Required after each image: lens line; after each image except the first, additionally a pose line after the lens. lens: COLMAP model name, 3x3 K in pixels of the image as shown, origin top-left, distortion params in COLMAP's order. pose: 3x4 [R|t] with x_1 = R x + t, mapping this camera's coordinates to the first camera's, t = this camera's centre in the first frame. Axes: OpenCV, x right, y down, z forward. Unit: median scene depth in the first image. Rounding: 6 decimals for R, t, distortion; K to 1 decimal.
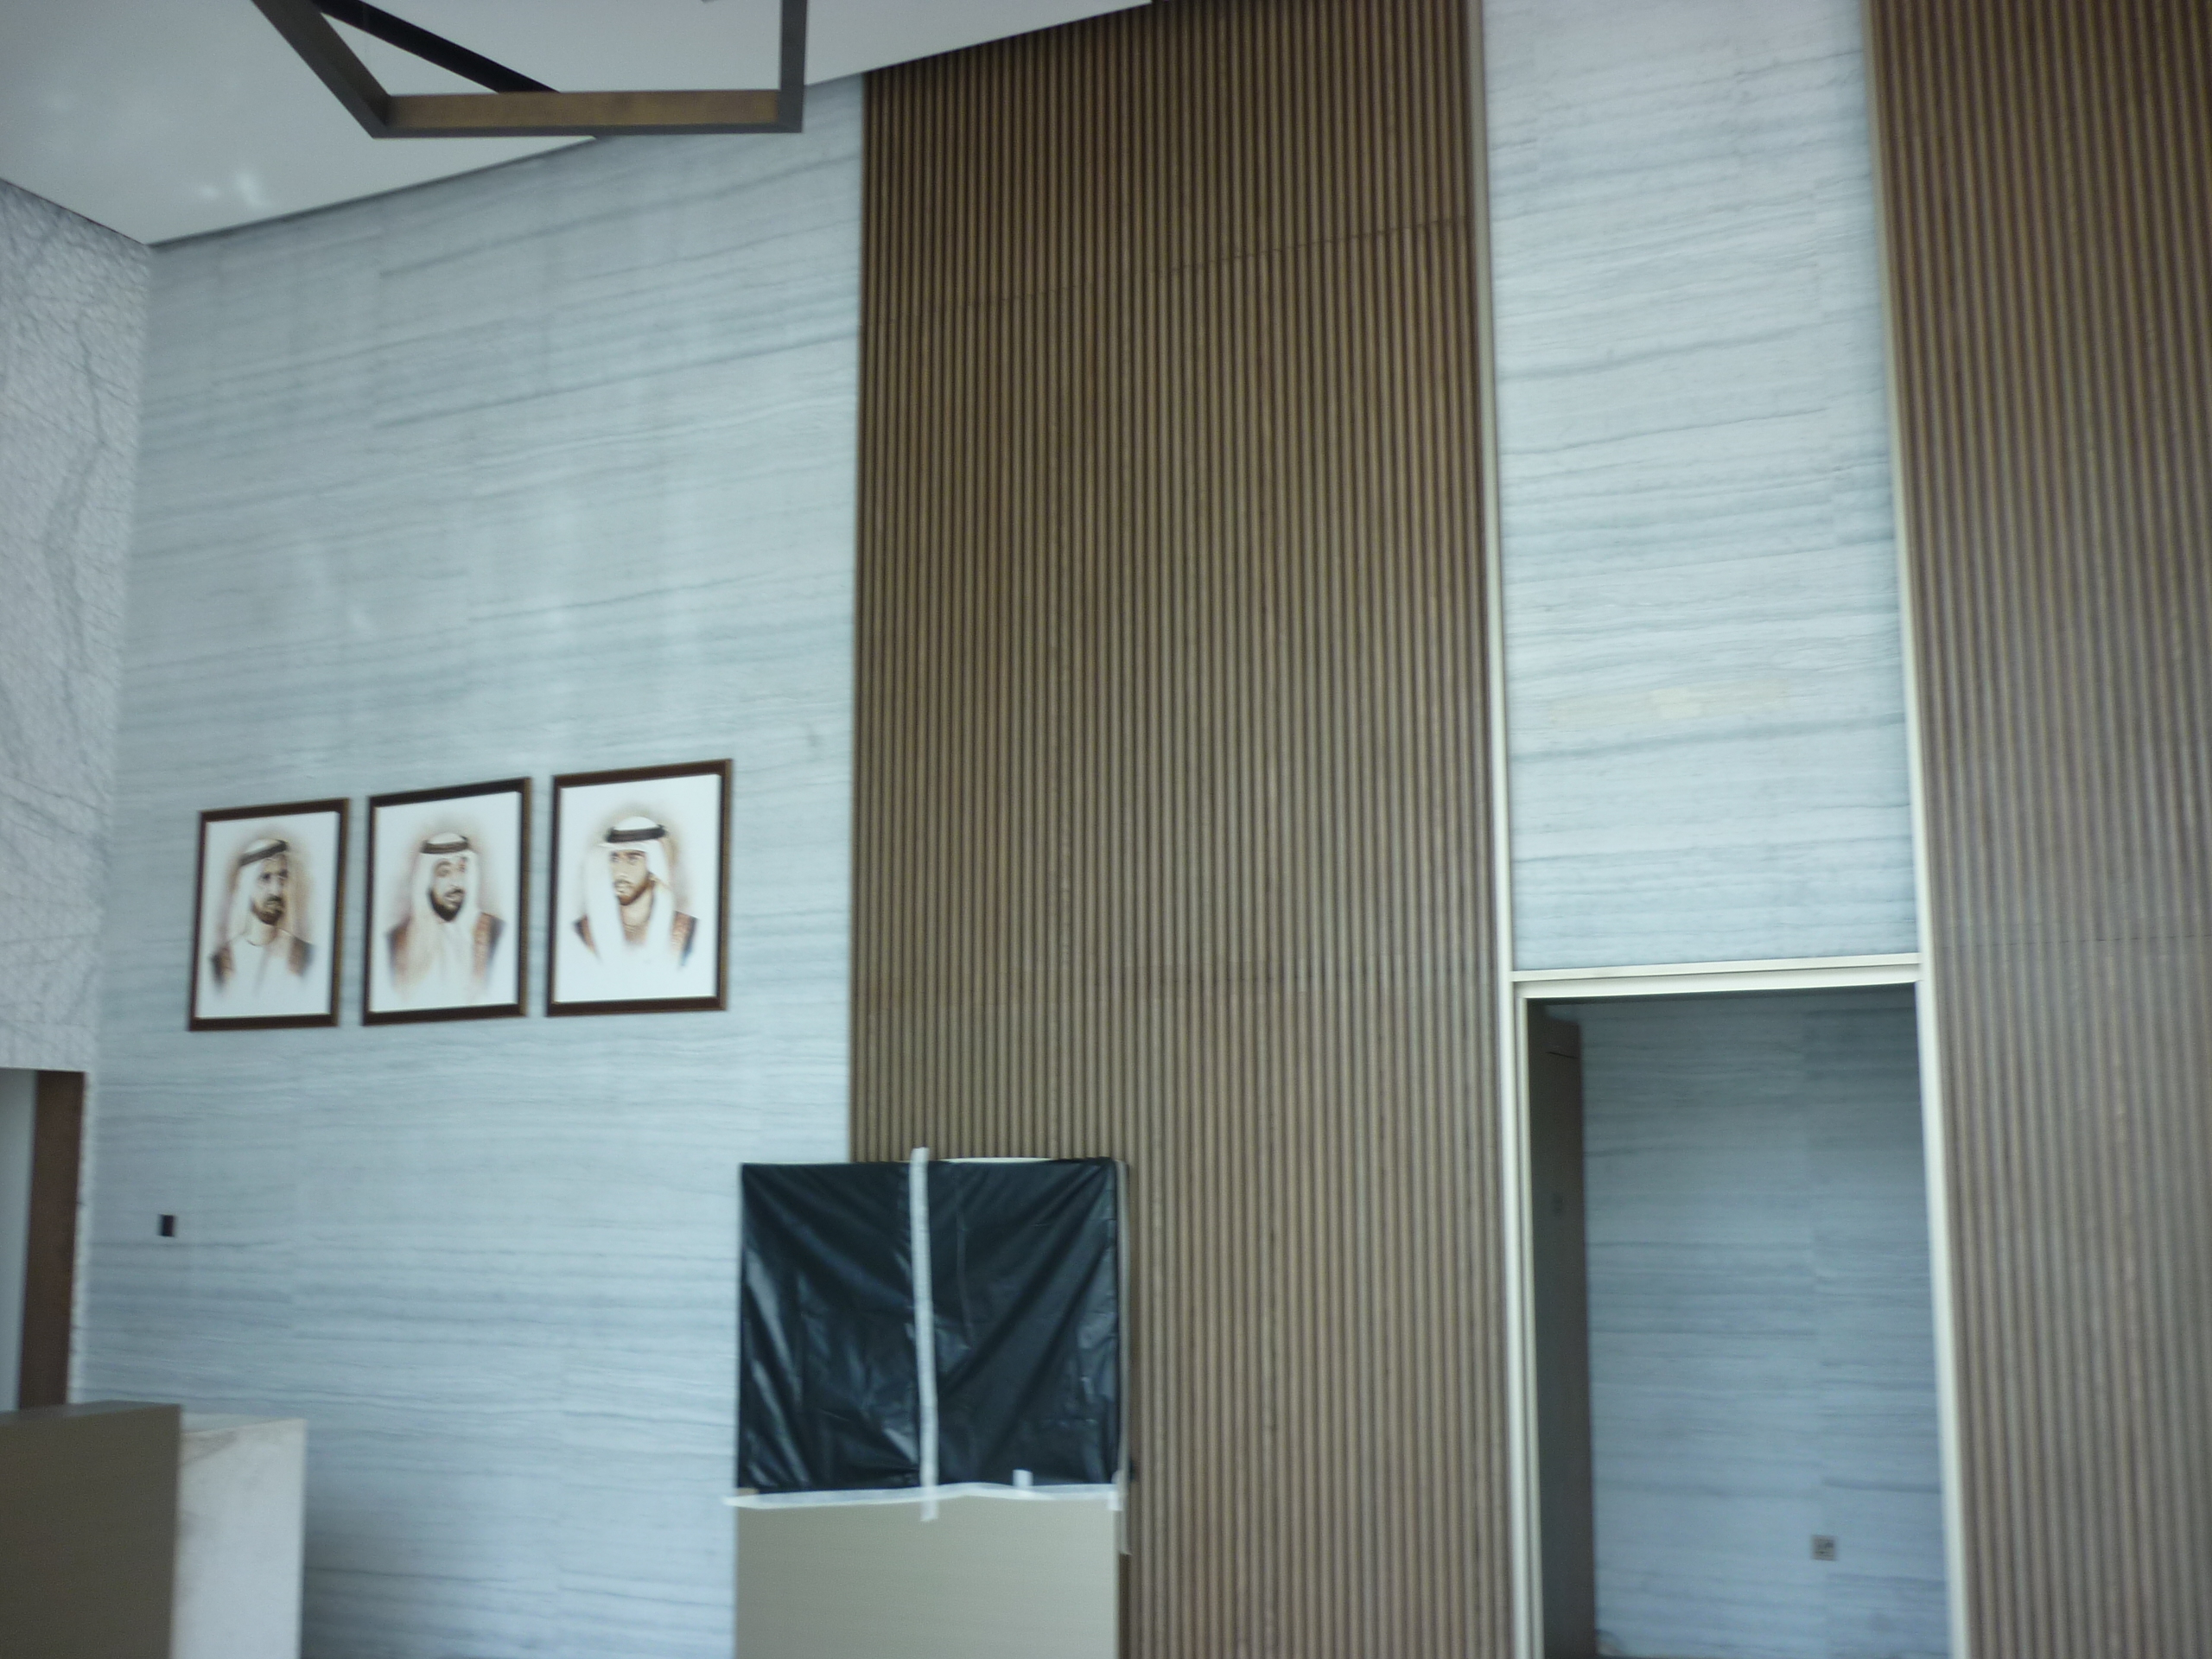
lens RADIAL K [[2193.8, 0, 1109.0], [0, 2193.8, 835.4], [0, 0, 1]] dist [-0.045088, 0.000000]
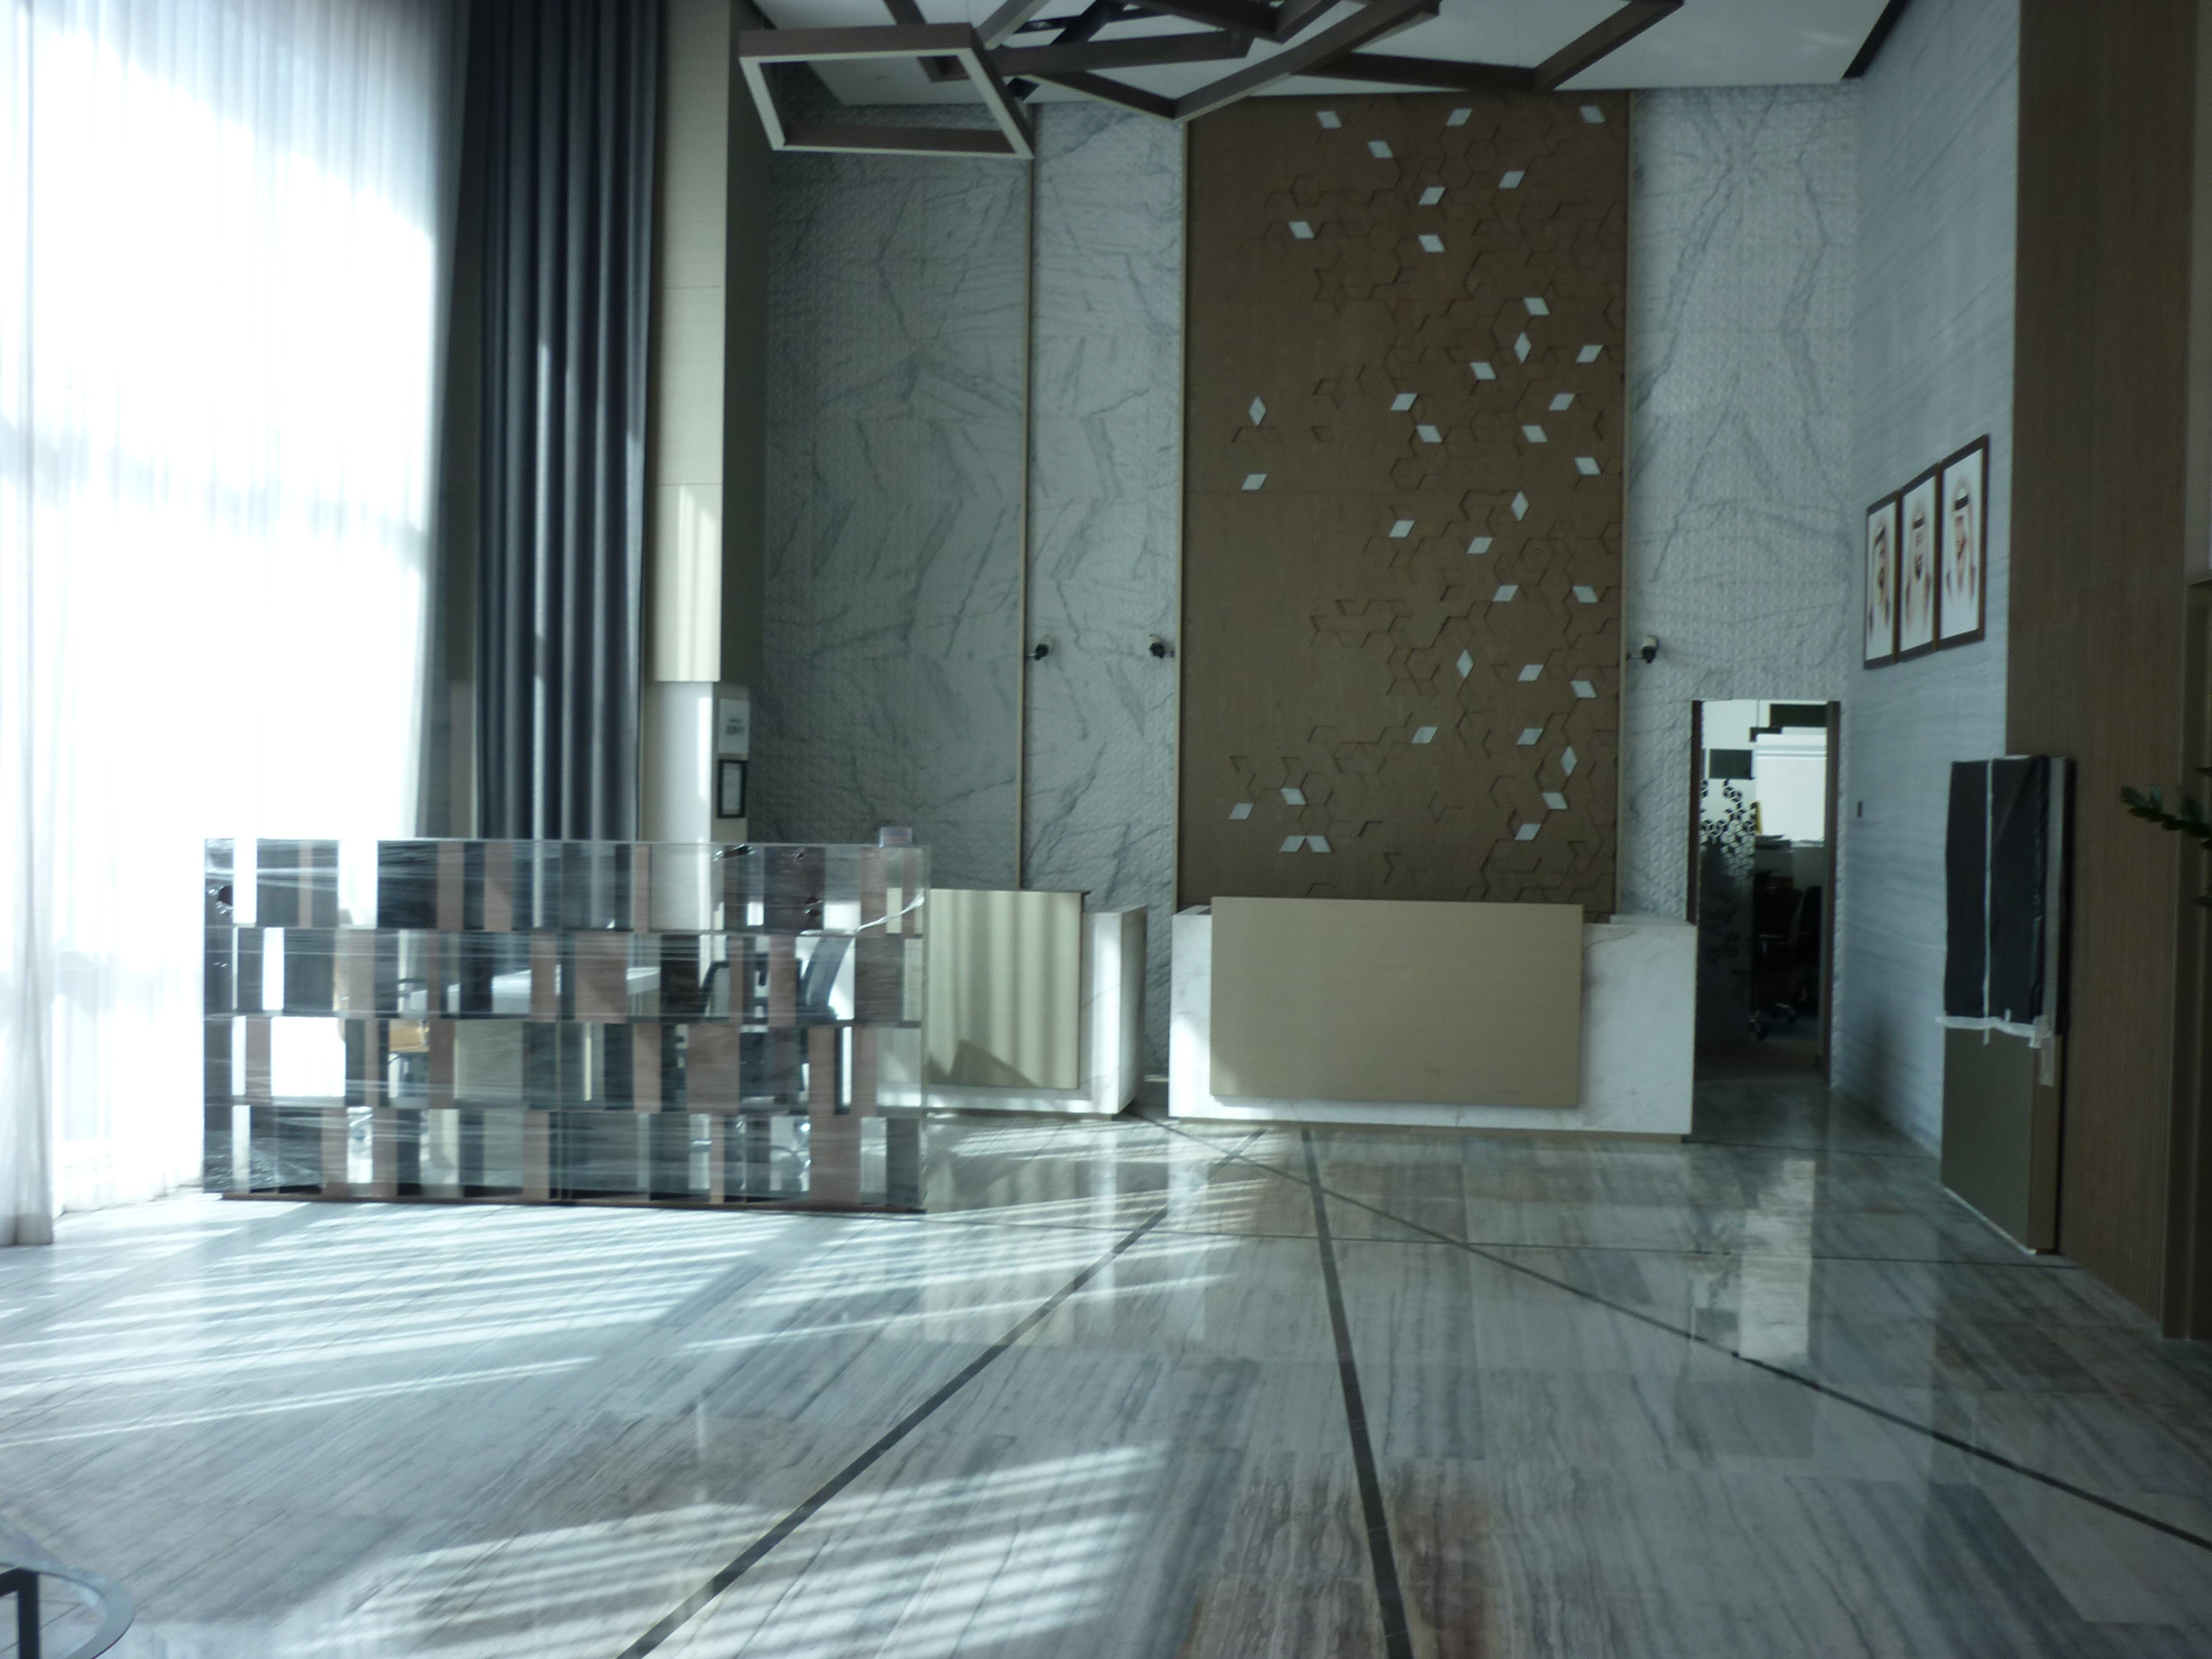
lens RADIAL K [[2193.8, 0, 1108.5], [0, 2193.8, 817.3], [0, 0, 1]] dist [-0.045088, 0.000000]
pose [[0.274005, 0.029398, -0.961279, 0.764085], [0.126351, 0.989769, 0.066284, 0.030064], [0.953392, -0.139621, 0.267487, 0.159924]]
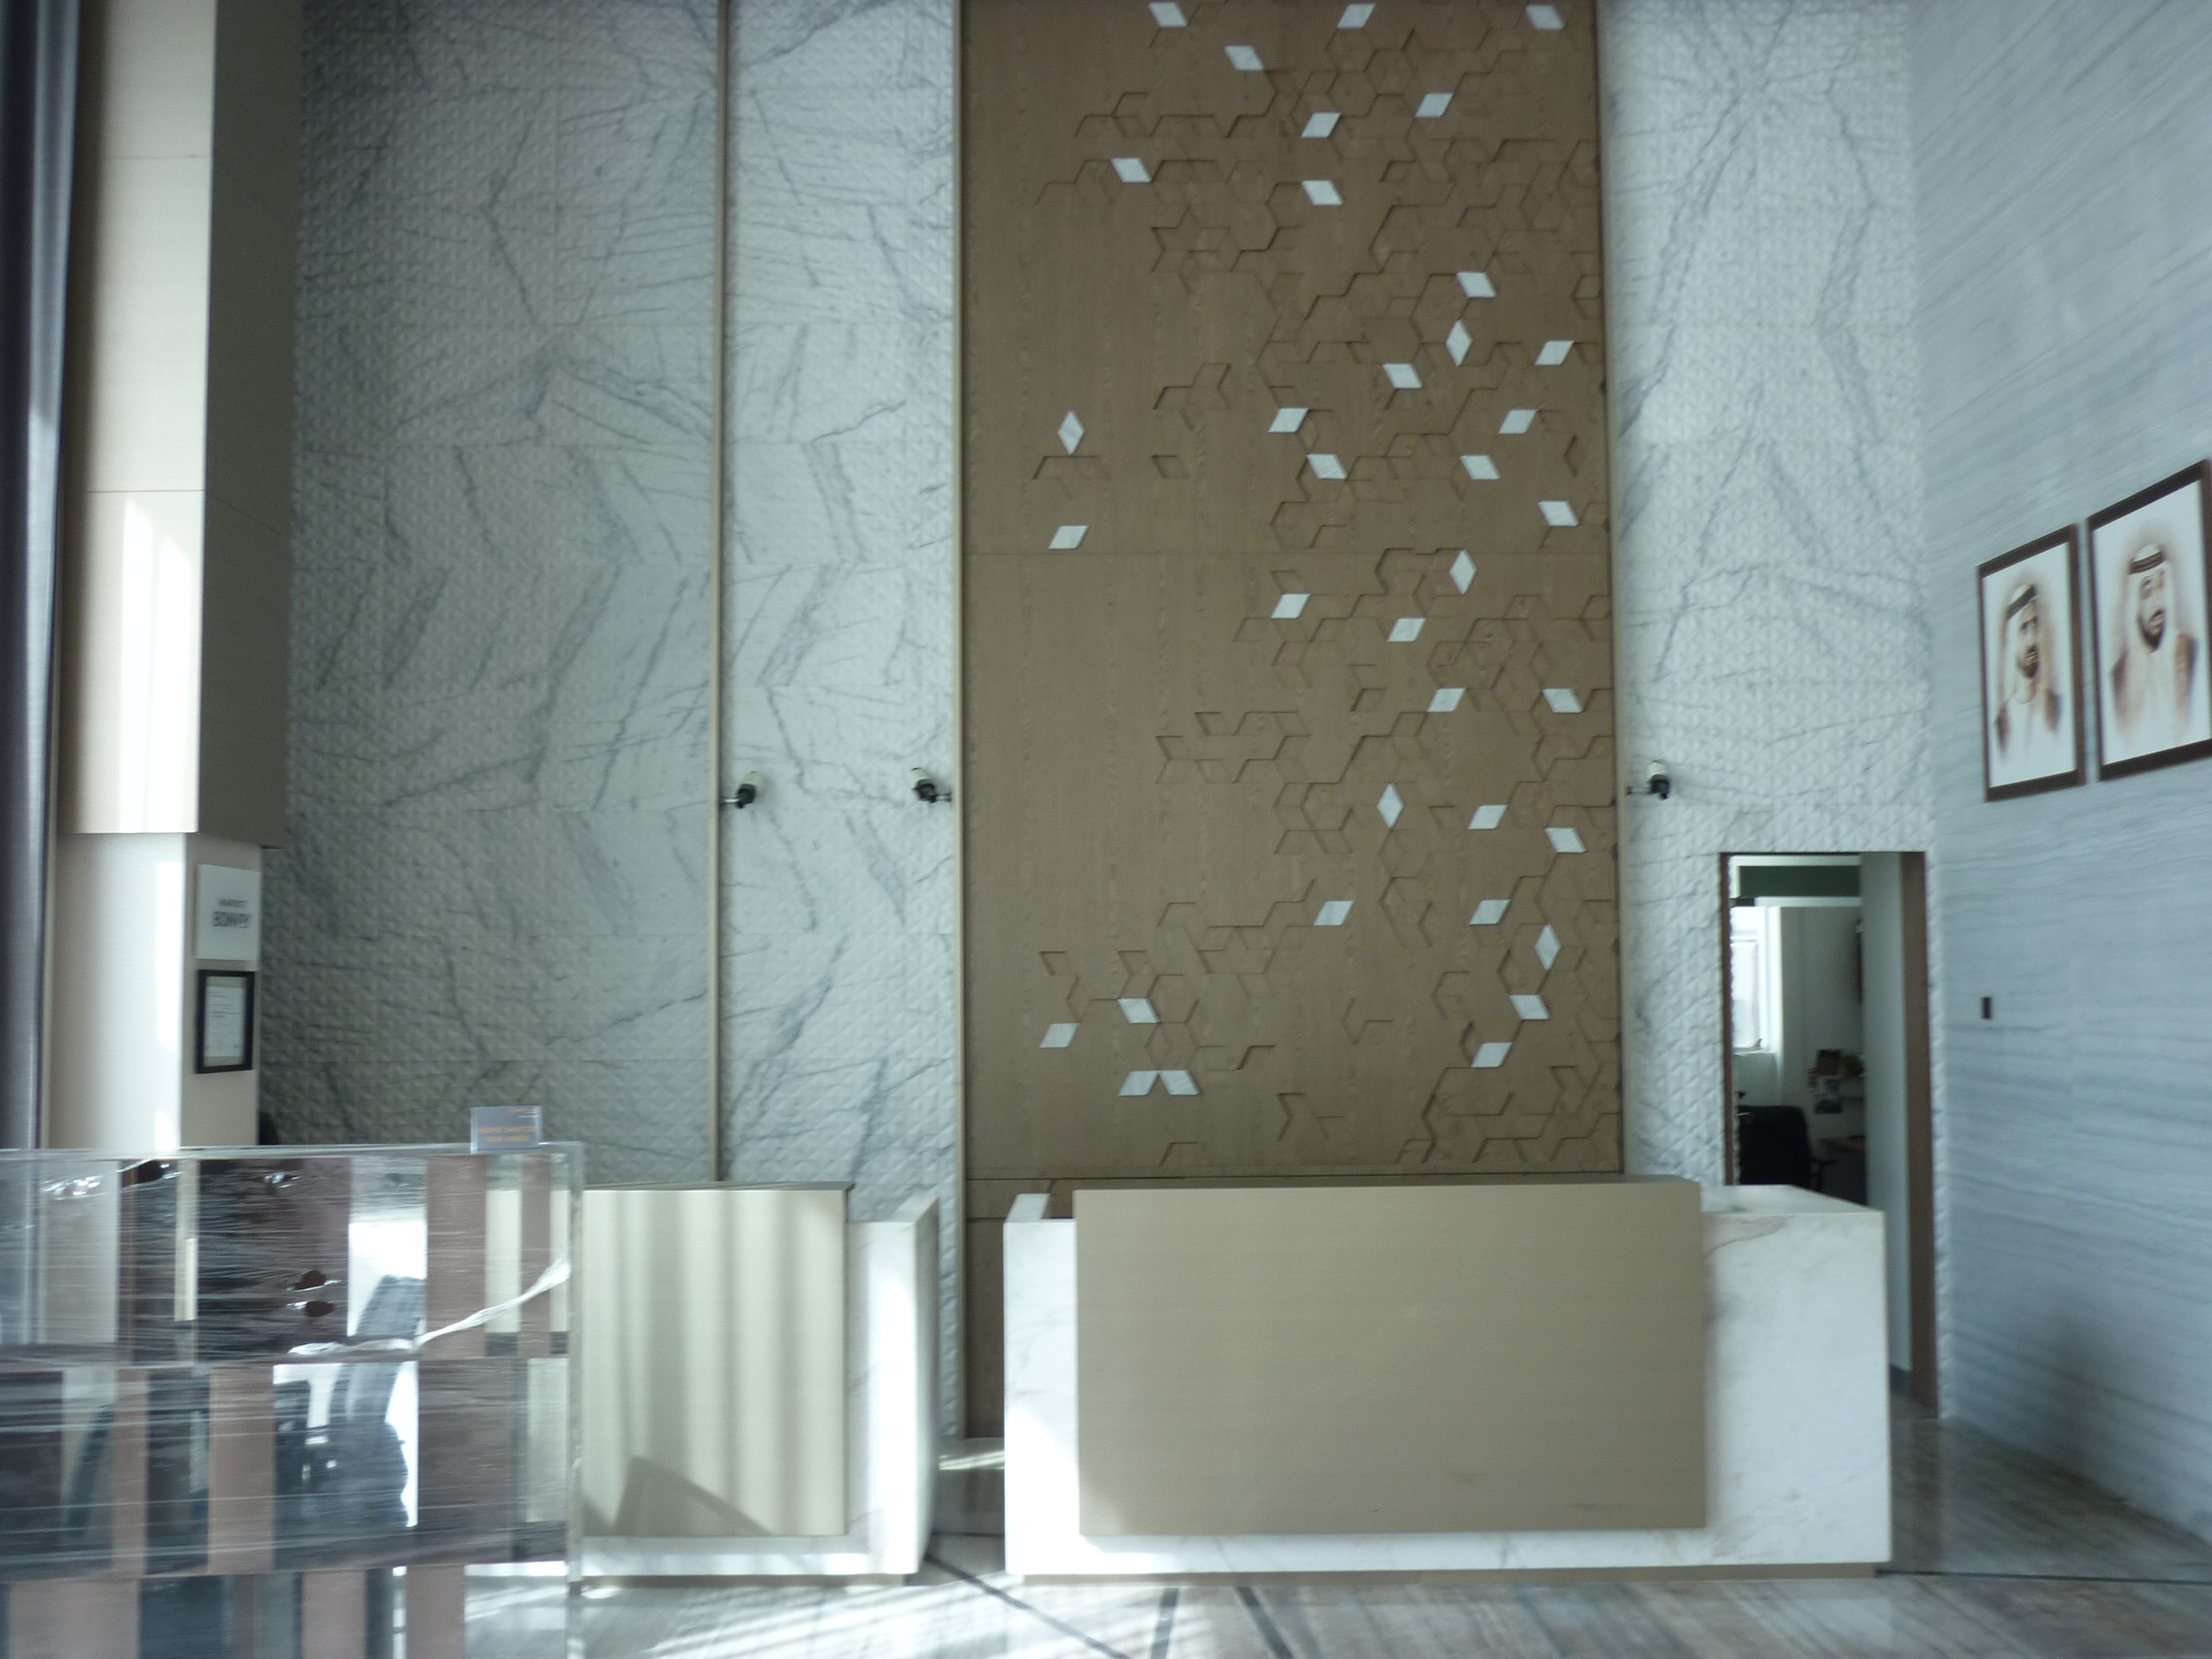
lens RADIAL K [[2193.8, 0, 1116.0], [0, 2193.8, 836.0], [0, 0, 1]] dist [-0.045088, 0.000000]
pose [[0.429400, -0.056094, -0.901371, 0.254802], [0.138819, 0.990308, 0.004502, 0.047651], [0.892382, -0.127061, 0.433025, 0.255786]]
